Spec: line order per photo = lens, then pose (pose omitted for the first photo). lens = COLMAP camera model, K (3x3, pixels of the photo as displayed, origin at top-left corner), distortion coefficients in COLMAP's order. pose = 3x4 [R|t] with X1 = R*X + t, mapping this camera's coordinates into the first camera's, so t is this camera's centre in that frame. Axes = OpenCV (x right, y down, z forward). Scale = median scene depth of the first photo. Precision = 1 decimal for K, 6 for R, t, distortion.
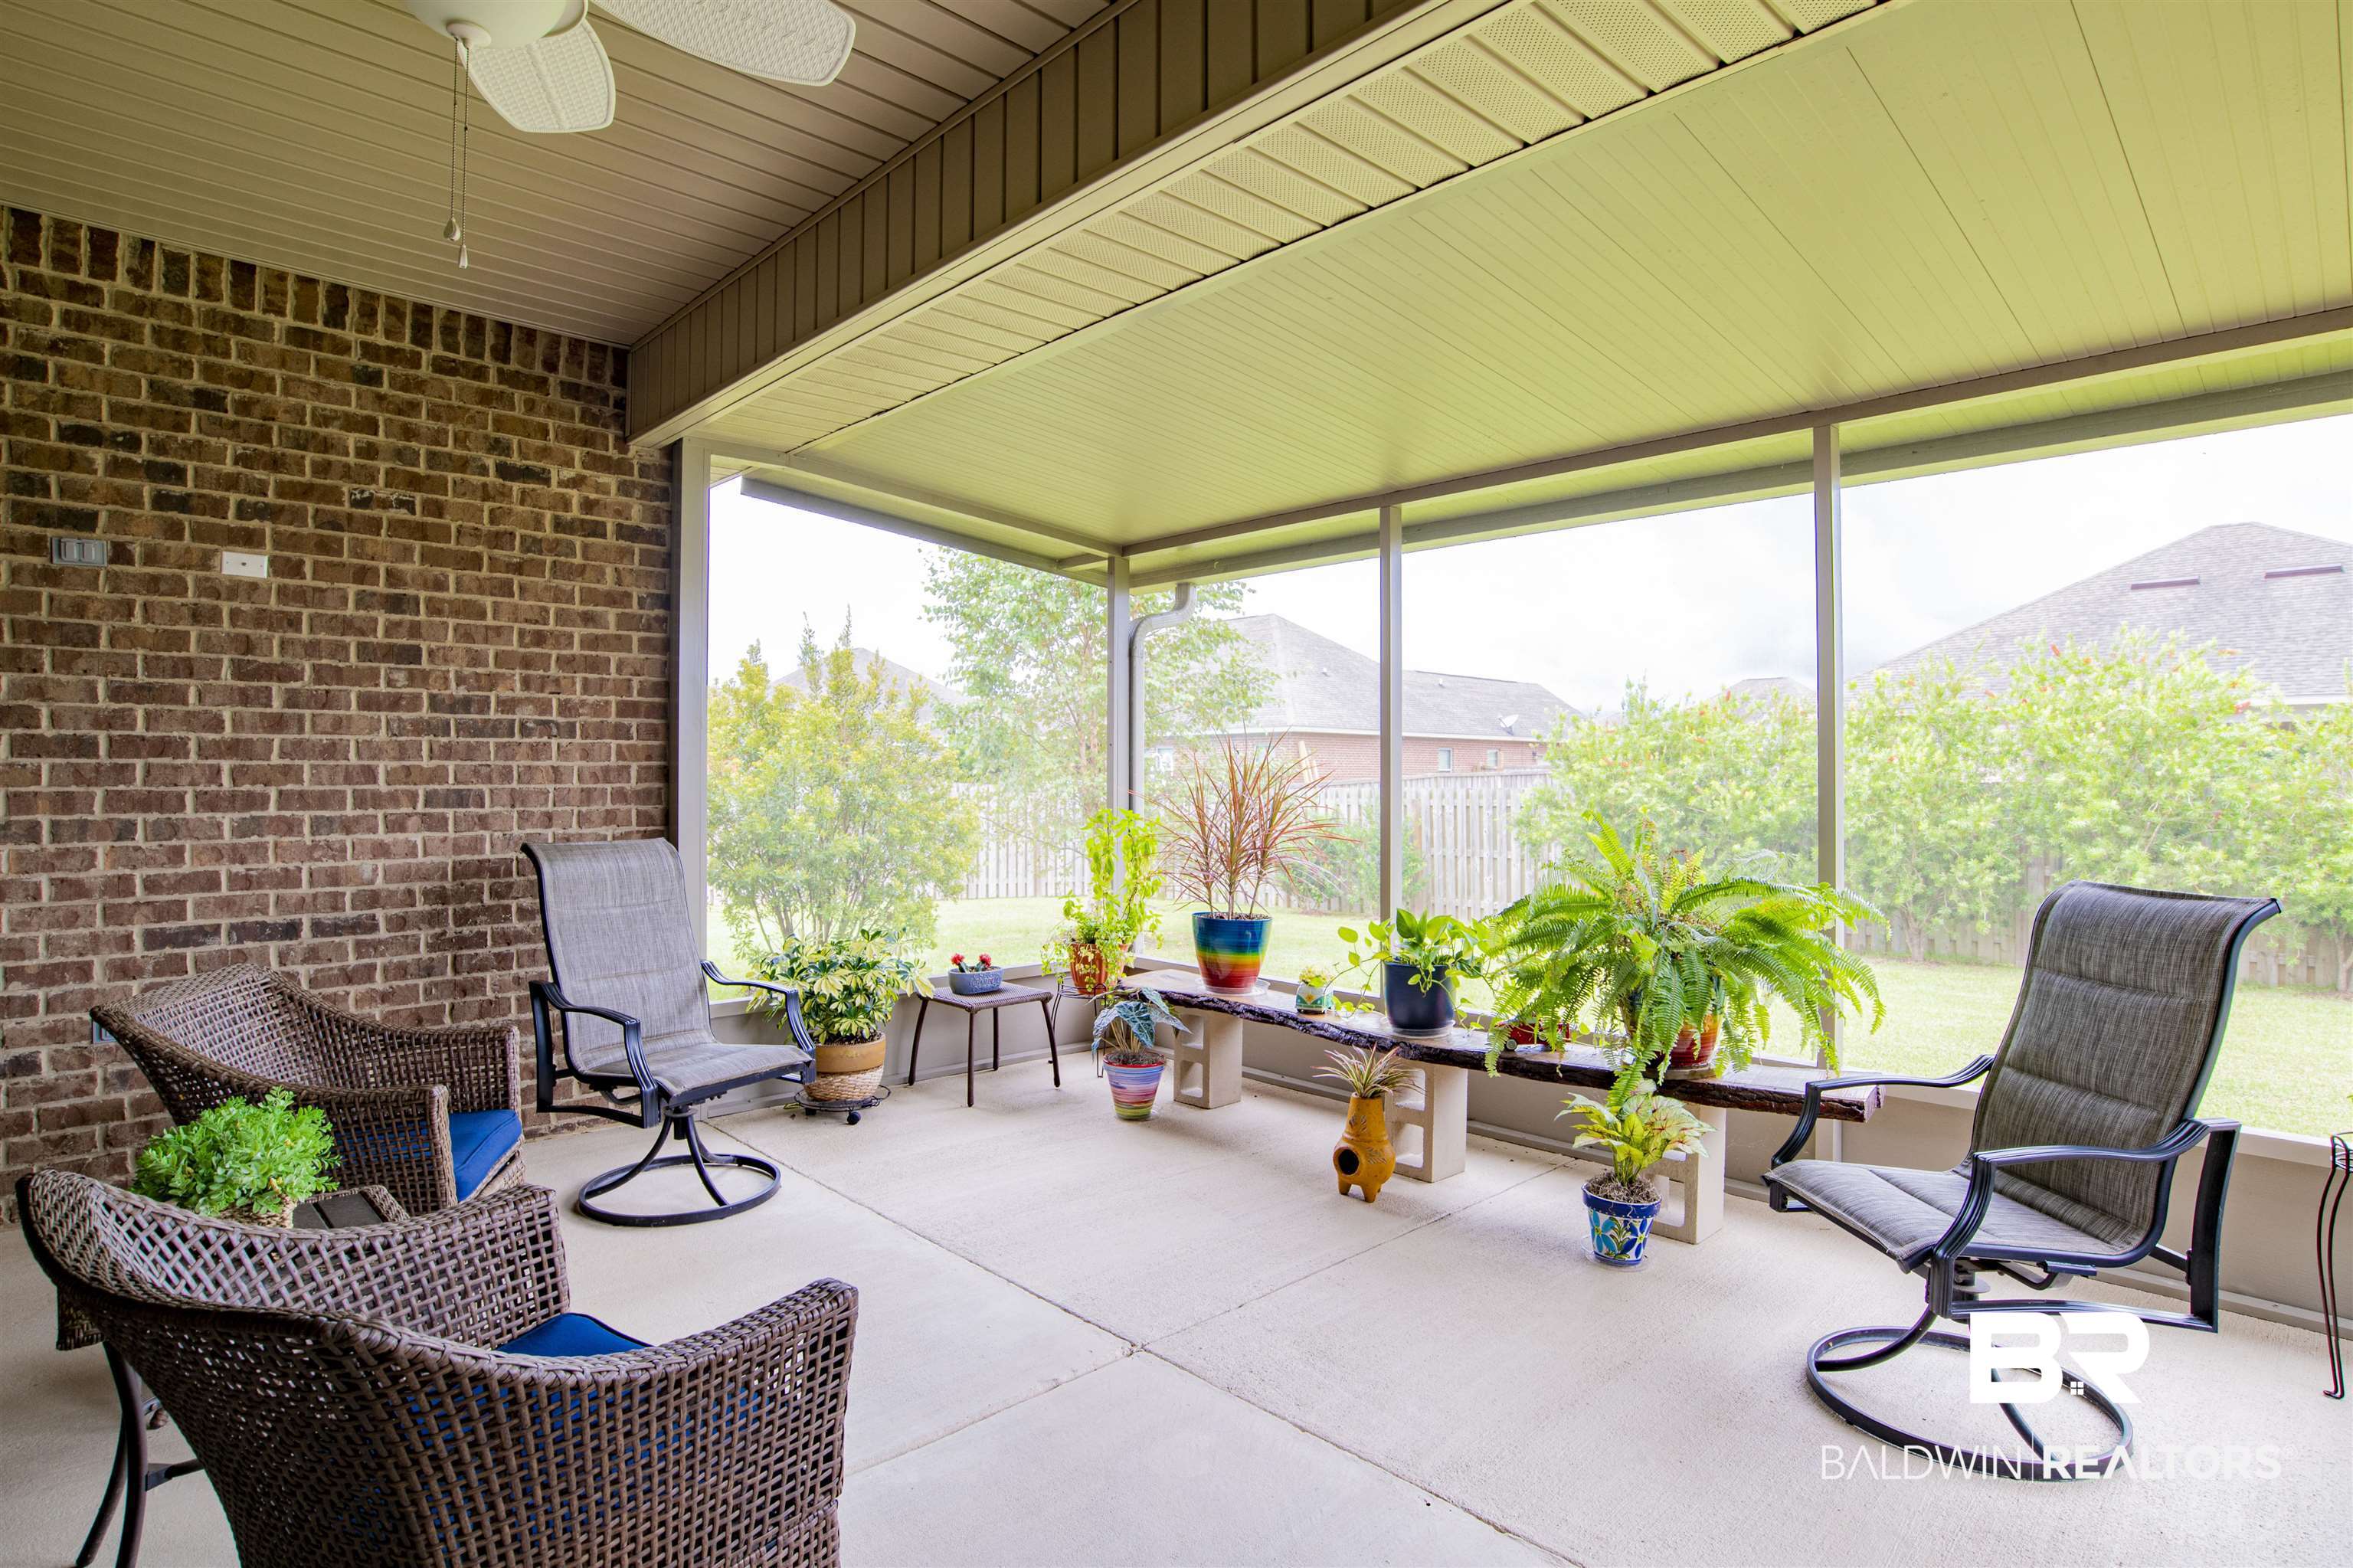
lens RADIAL K [[1216.0, 0, 1183.8], [0, 1216.0, 783.8], [0, 0, 1]] dist [-0.050328, 0.021000]
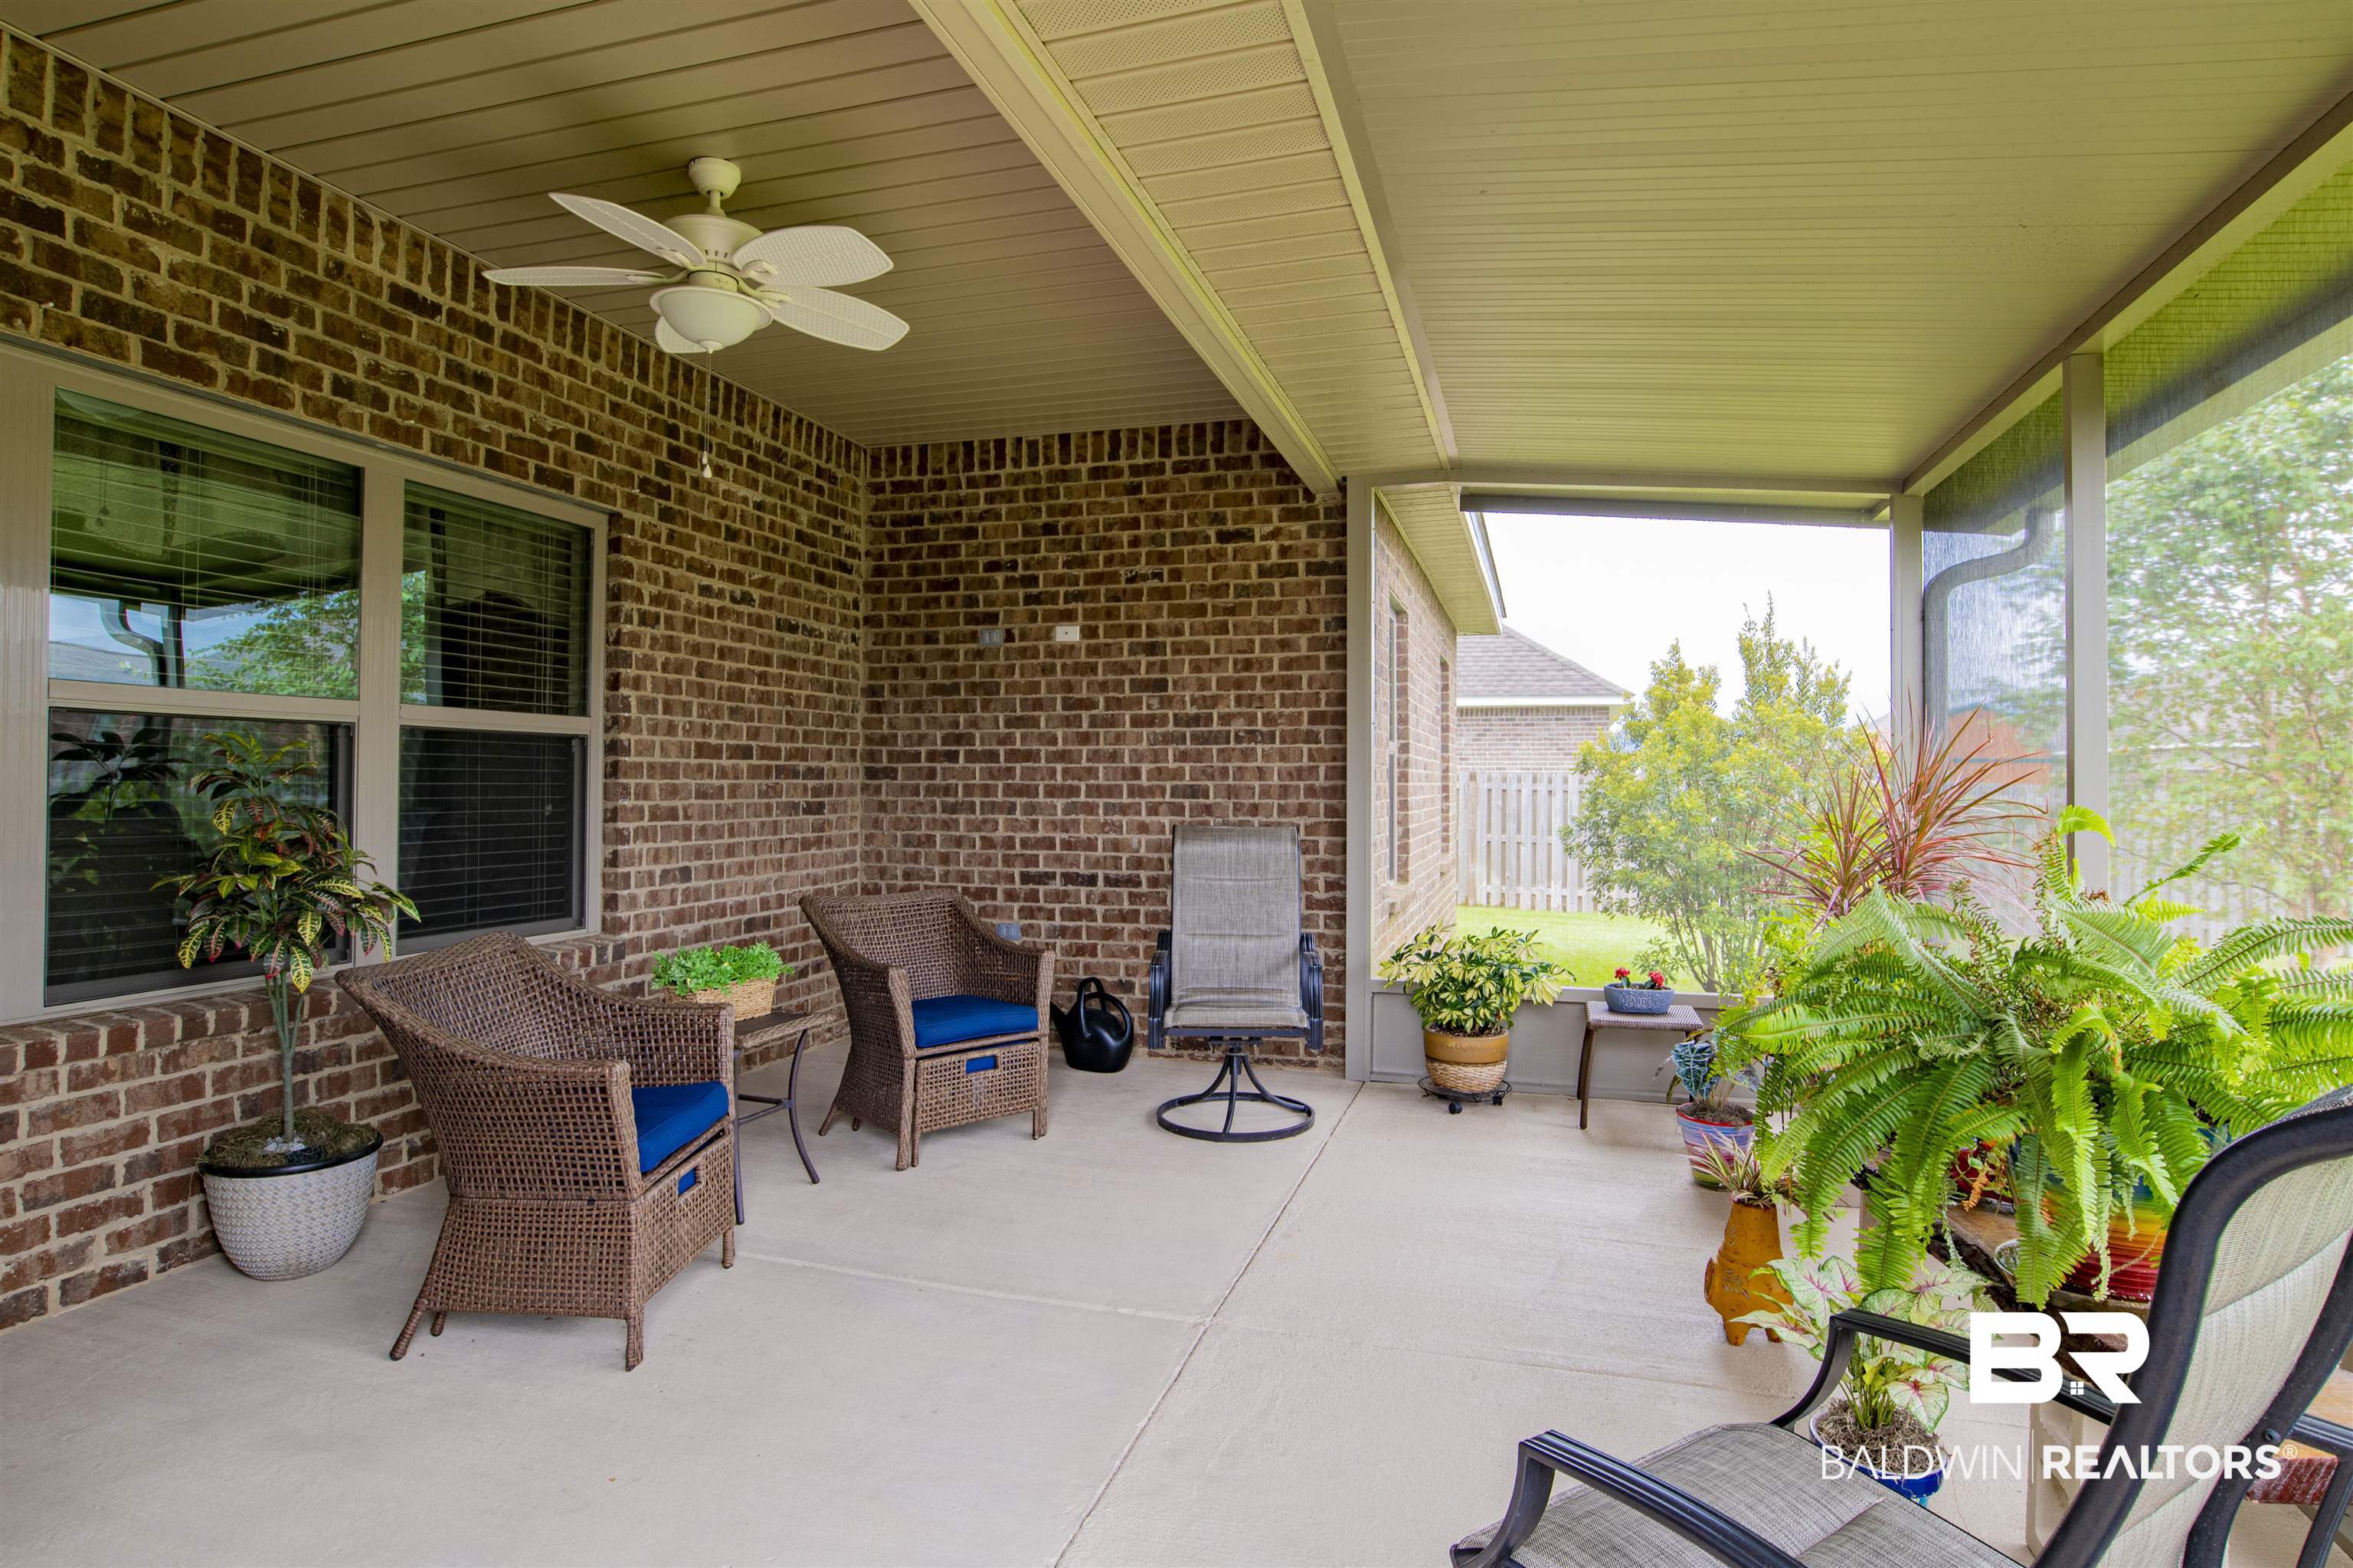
lens RADIAL K [[1255.3, 0, 1174.2], [0, 1255.3, 779.2], [0, 0, 1]] dist [-0.028849, 0.001556]
pose [[0.500129, -0.002328, -0.865948, 0.604542], [-0.008474, 0.999935, -0.007582, 0.009753], [0.865909, 0.011130, 0.500077, 0.302732]]
